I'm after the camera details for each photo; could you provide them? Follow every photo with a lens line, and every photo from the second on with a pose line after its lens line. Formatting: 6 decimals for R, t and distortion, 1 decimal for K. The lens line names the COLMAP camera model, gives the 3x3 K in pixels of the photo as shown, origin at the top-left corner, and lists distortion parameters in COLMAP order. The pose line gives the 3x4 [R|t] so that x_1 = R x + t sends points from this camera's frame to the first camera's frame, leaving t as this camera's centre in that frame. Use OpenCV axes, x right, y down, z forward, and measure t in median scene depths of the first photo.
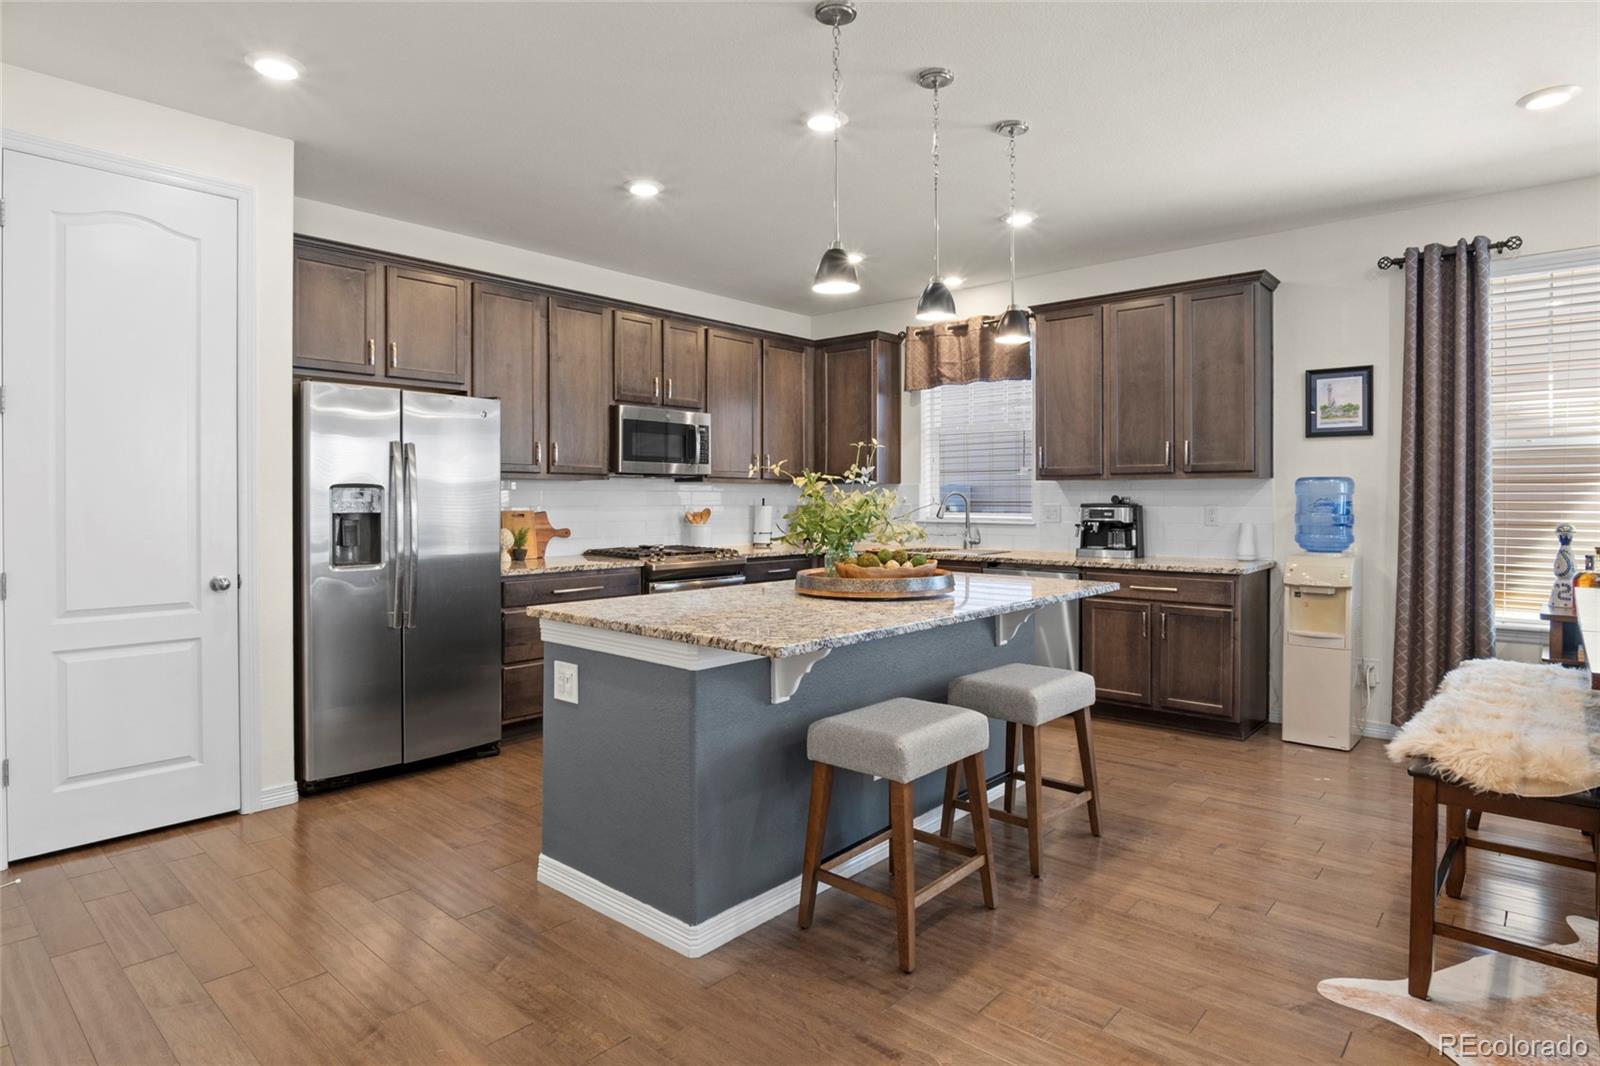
lens RADIAL K [[873.1, 0, 806.6], [0, 873.1, 509.8], [0, 0, 1]] dist [-0.032314, 0.008161]
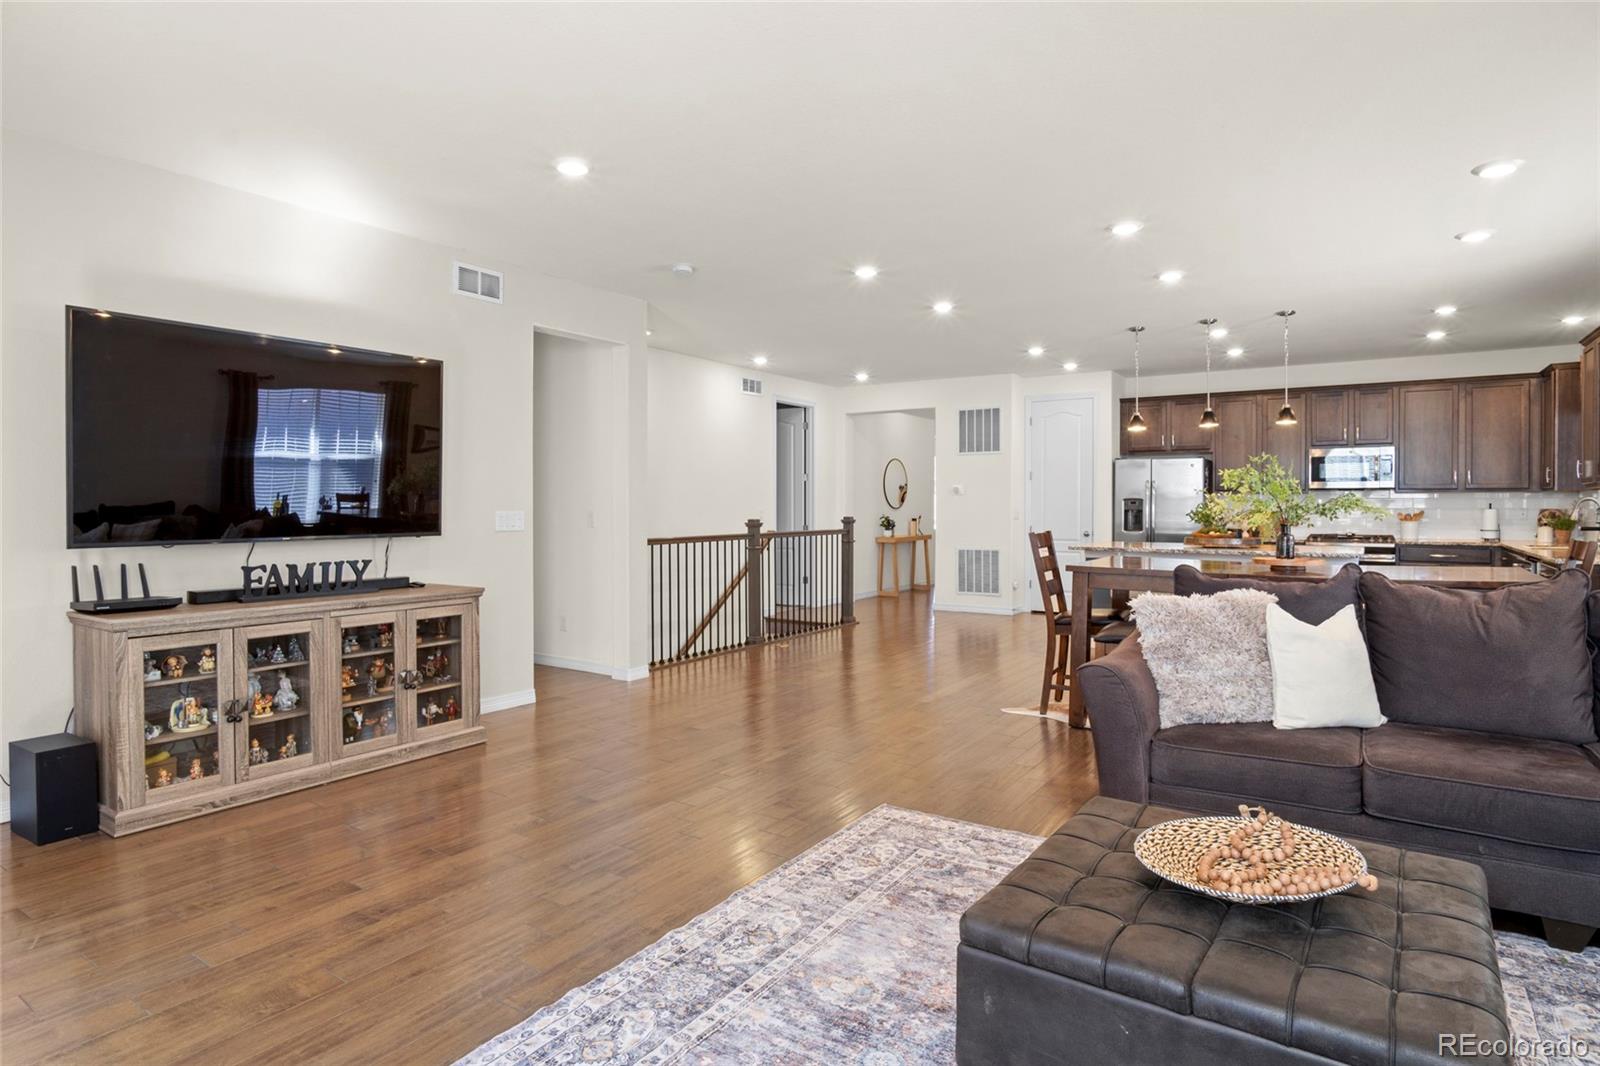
lens RADIAL K [[866.2, 0, 799.4], [0, 866.2, 526.3], [0, 0, 1]] dist [-0.036061, 0.011203]
pose [[0.137484, 0.025477, -0.990176, 1.504957], [-0.011594, 0.999642, 0.024111, 0.002252], [0.990436, 0.008165, 0.137730, -0.253089]]
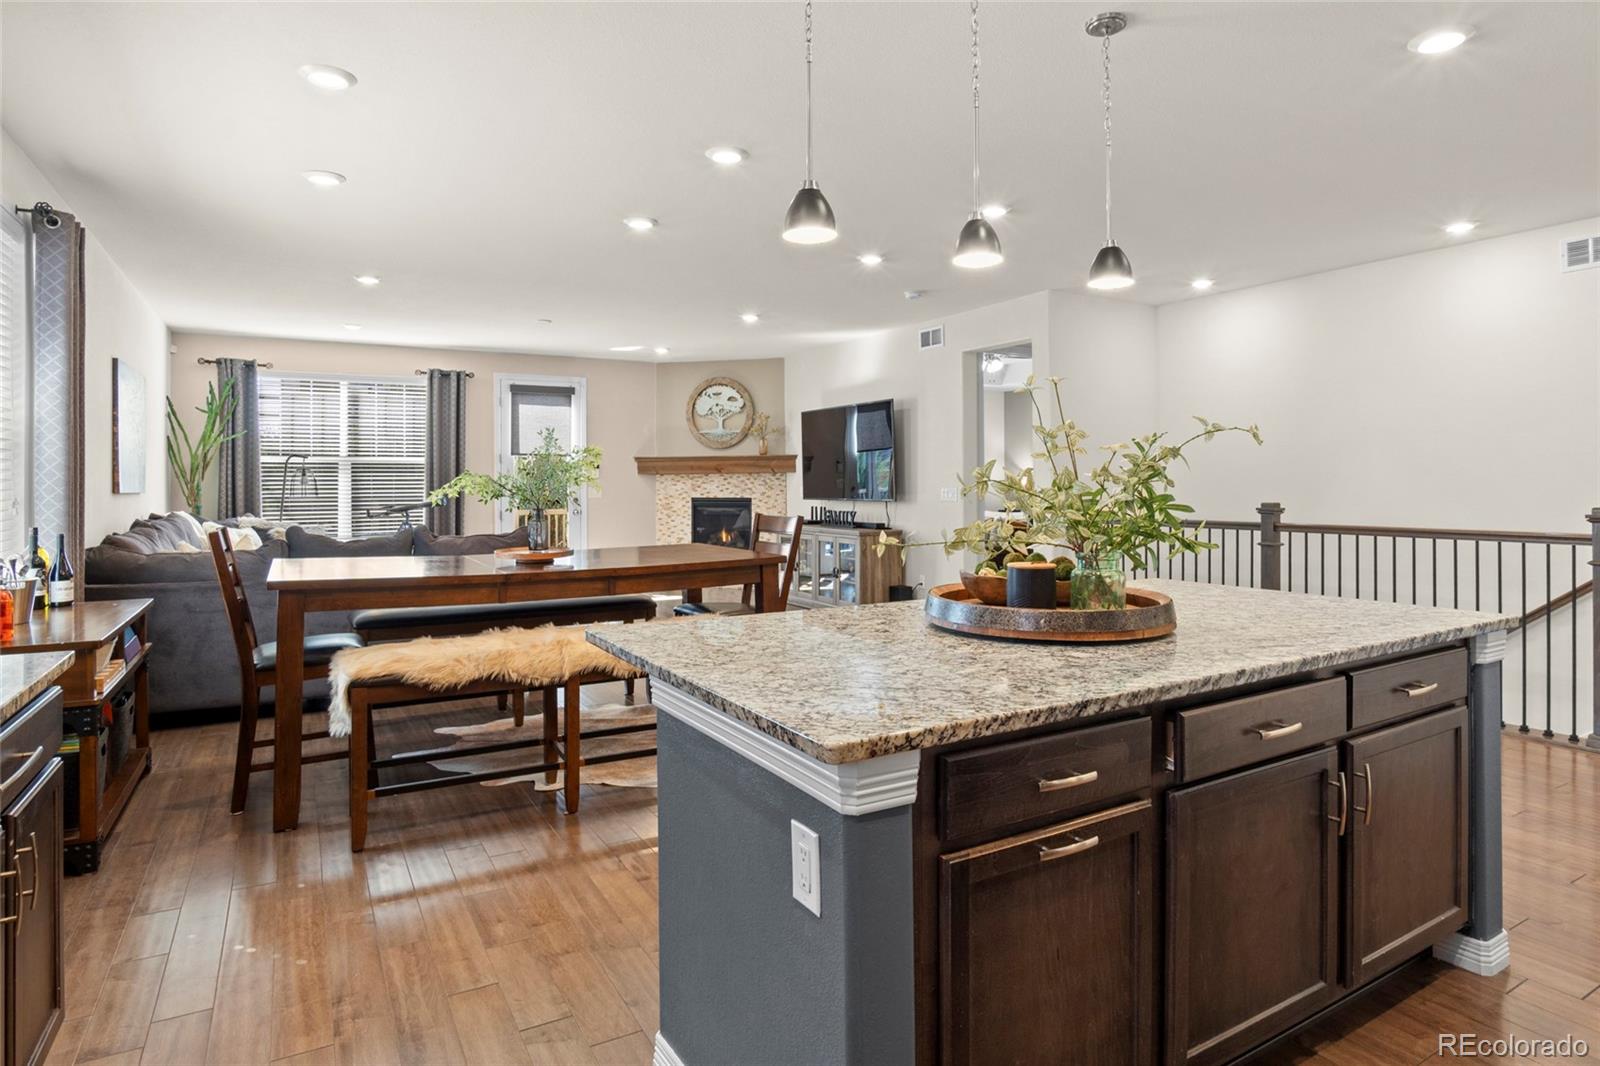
lens RADIAL K [[878.1, 0, 800.3], [0, 878.1, 485.3], [0, 0, 1]] dist [-0.029259, 0.000438]
pose [[-0.948168, 0.004997, 0.317731, 0.025329], [0.009624, 0.999869, 0.012994, -0.014786], [-0.317624, 0.015378, -0.948092, 1.227787]]
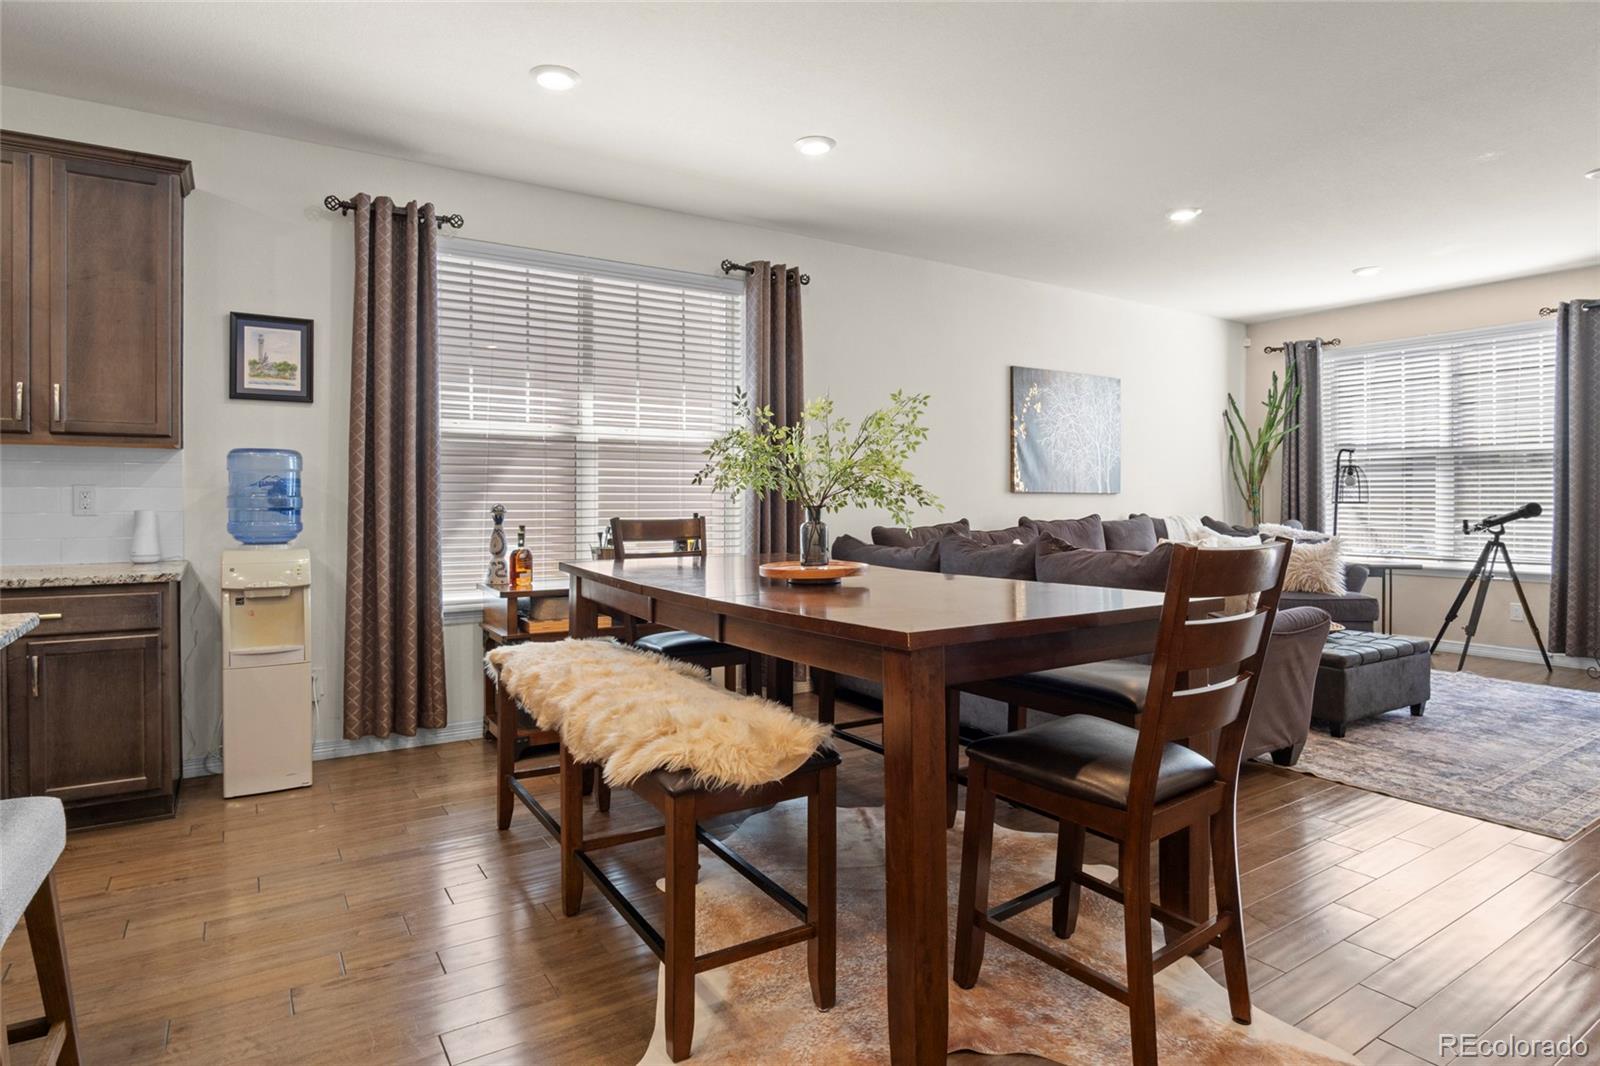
lens RADIAL K [[871.2, 0, 796.7], [0, 871.2, 500.4], [0, 0, 1]] dist [-0.038414, 0.011919]
pose [[0.270505, -0.001691, 0.962717, -0.026494], [0.010022, 0.999949, -0.001059, 0.014423], [-0.962666, 0.009935, 0.270508, 0.314057]]
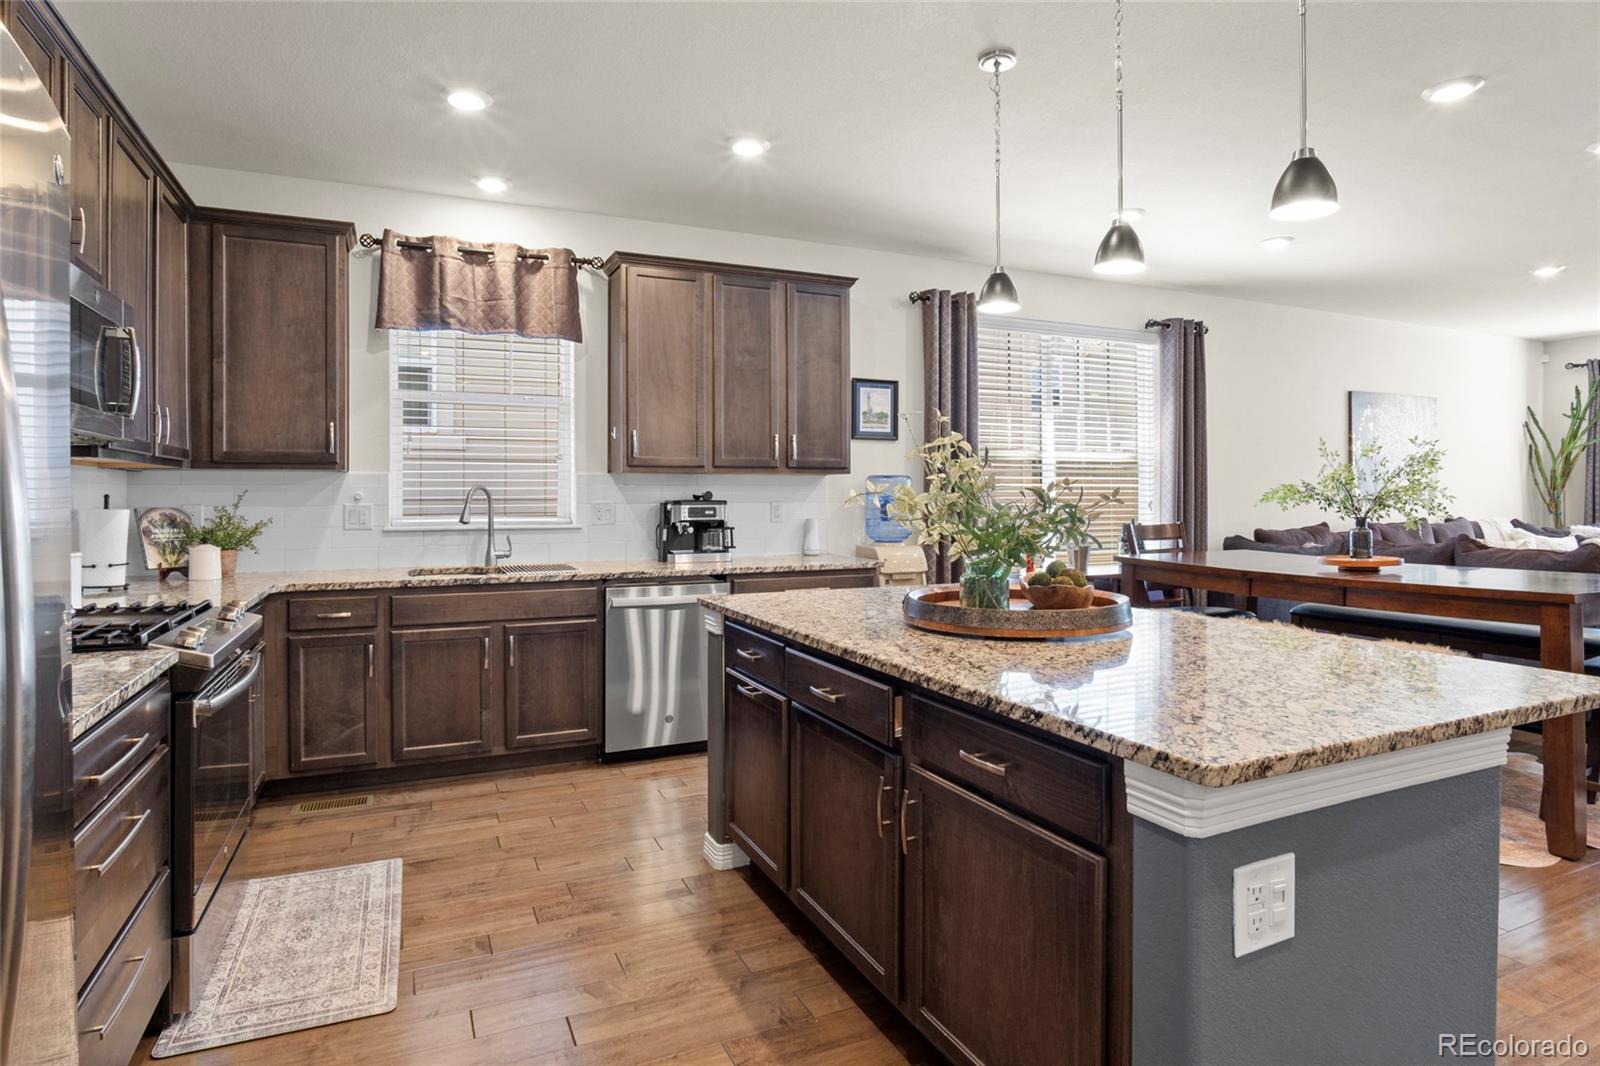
lens RADIAL K [[871.2, 0, 796.7], [0, 871.2, 500.4], [0, 0, 1]] dist [-0.038414, 0.011919]
pose [[0.409806, -0.005458, 0.912156, -0.473515], [0.012915, 0.999917, 0.000181, -0.006982], [-0.912081, 0.011706, 0.409842, 0.635252]]
